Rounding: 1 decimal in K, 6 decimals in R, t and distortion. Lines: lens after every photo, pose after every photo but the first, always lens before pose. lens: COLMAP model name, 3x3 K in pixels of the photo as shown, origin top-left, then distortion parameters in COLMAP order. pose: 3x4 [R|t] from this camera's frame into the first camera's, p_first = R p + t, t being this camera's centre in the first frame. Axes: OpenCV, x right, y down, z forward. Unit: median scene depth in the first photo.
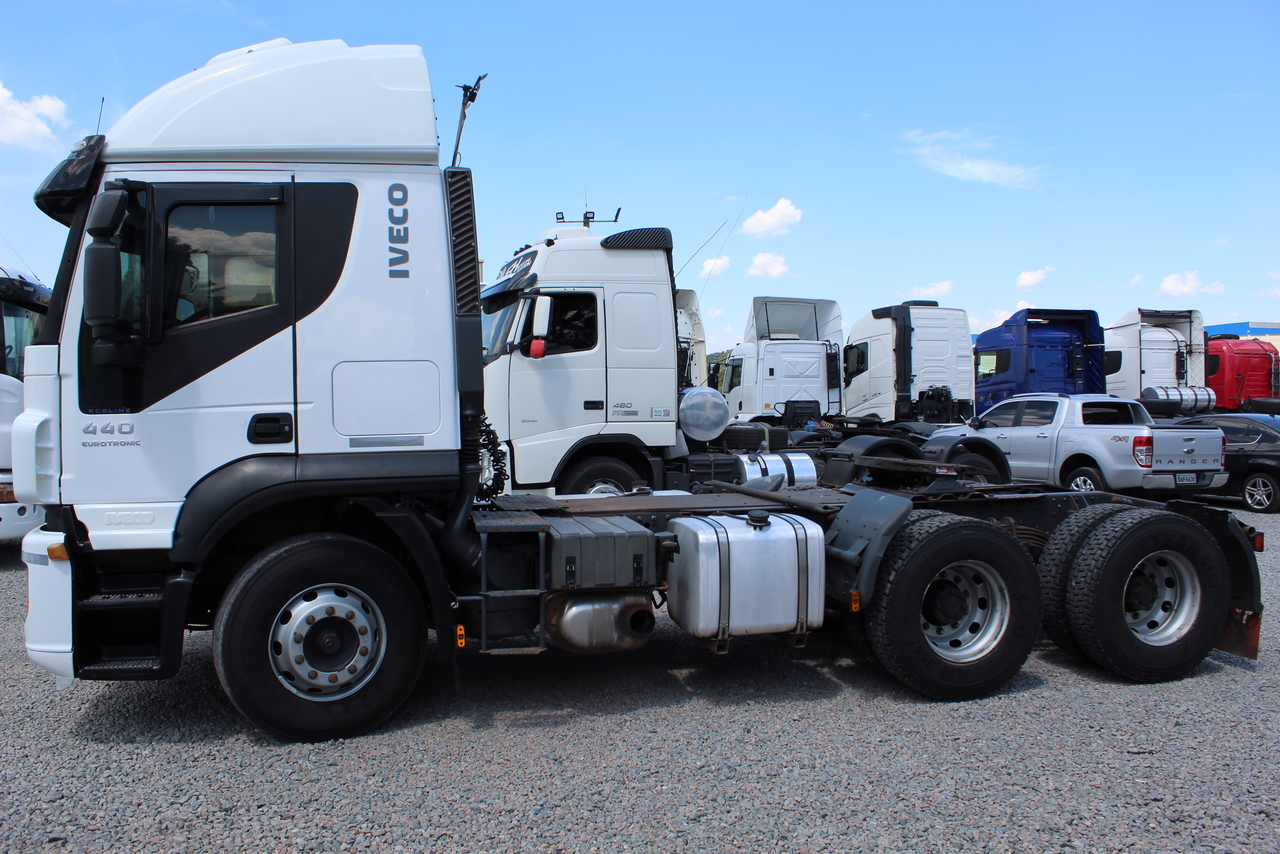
lens RADIAL K [[1091.7, 0, 640.0], [0, 1091.7, 427.0], [0, 0, 1]] dist [-0.183214, 0.194727]
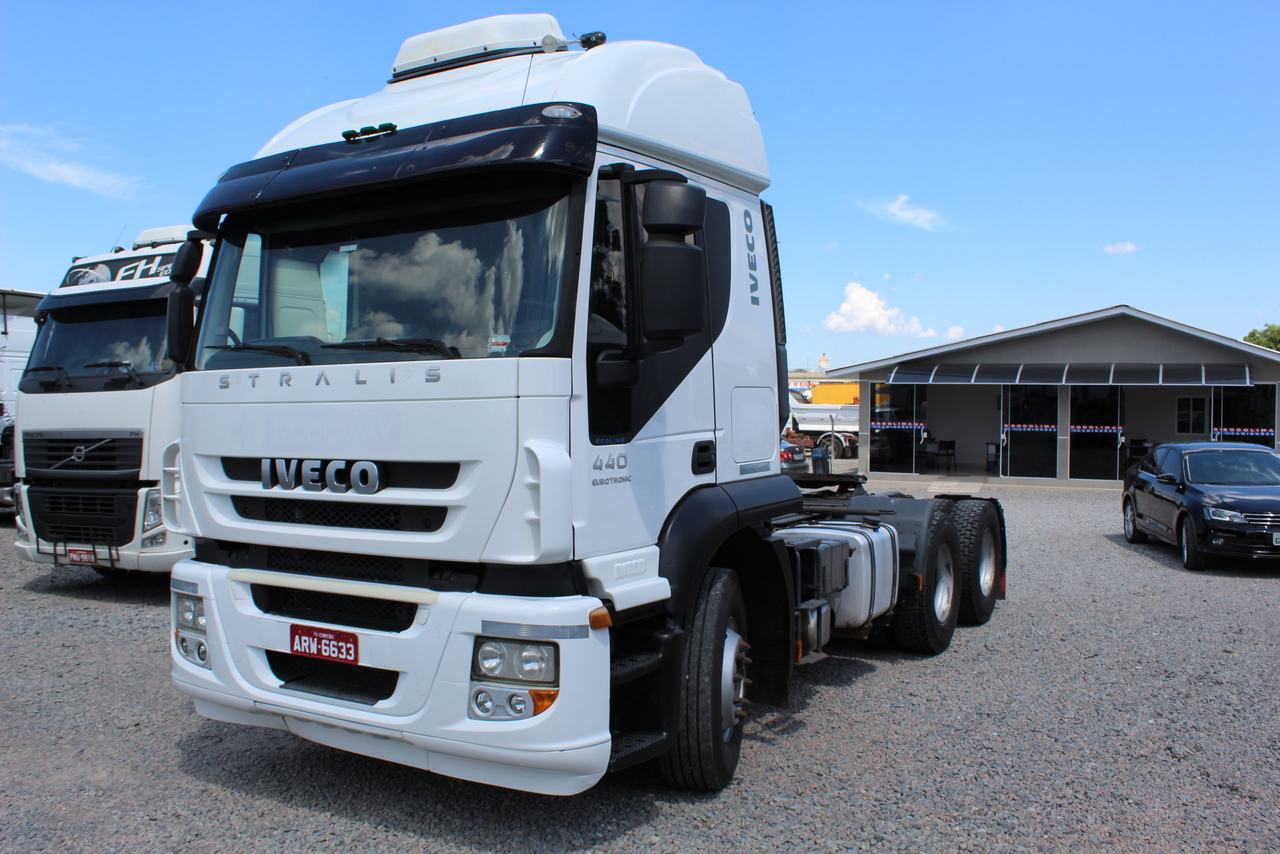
lens RADIAL K [[1091.7, 0, 640.0], [0, 1091.7, 427.0], [0, 0, 1]] dist [-0.183214, 0.194727]
pose [[0.711363, -0.011966, 0.702723, -1.041002], [0.035282, 0.999202, -0.018701, -0.008934], [-0.701938, 0.038097, 0.711218, 0.366404]]
